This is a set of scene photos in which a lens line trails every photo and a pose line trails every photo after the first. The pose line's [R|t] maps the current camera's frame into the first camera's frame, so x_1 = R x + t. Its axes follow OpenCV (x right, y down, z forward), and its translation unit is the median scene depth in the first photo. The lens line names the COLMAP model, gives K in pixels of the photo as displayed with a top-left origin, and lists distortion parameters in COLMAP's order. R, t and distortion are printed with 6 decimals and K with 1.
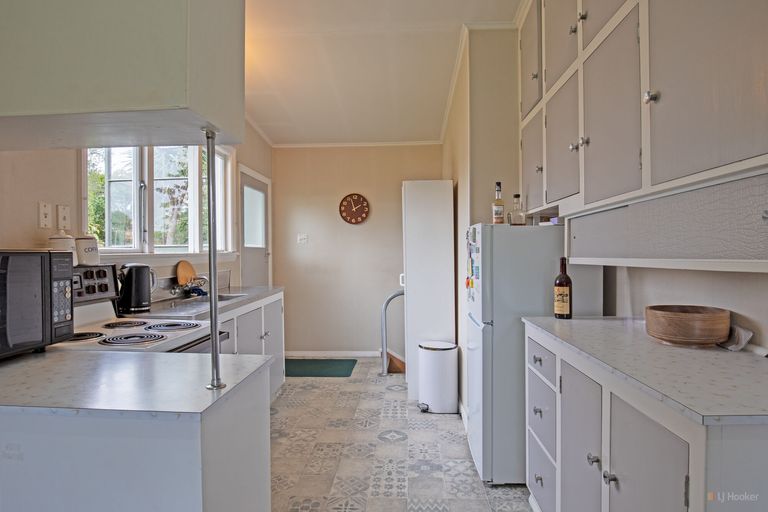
lens RADIAL K [[443.8, 0, 384.0], [0, 443.8, 256.0], [0, 0, 1]] dist [0.000000, -0.000268]
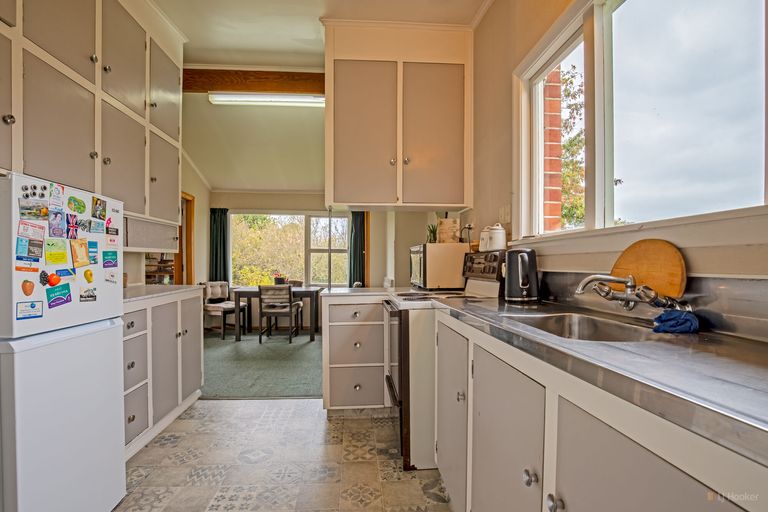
lens RADIAL K [[359.7, 0, 382.6], [0, 359.7, 260.8], [0, 0, 1]] dist [-0.027602, -0.000106]
pose [[-0.990021, 0.007760, -0.140709, -0.109175], [0.006050, 0.999903, 0.012570, 0.016073], [0.140793, 0.011593, -0.989971, 1.435676]]
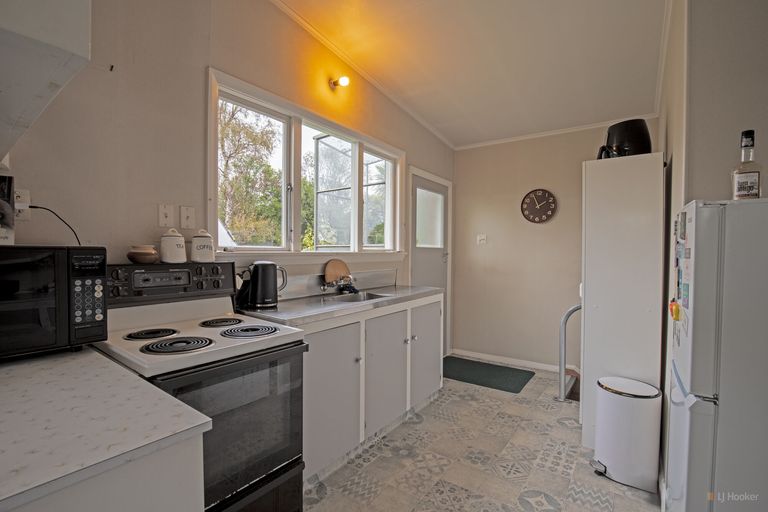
lens RADIAL K [[359.7, 0, 382.6], [0, 359.7, 260.8], [0, 0, 1]] dist [-0.027602, -0.000106]
pose [[0.842114, 0.026089, -0.538669, 0.088007], [-0.018595, 0.999640, 0.019345, -0.003905], [0.538979, -0.006274, 0.842296, 0.304673]]
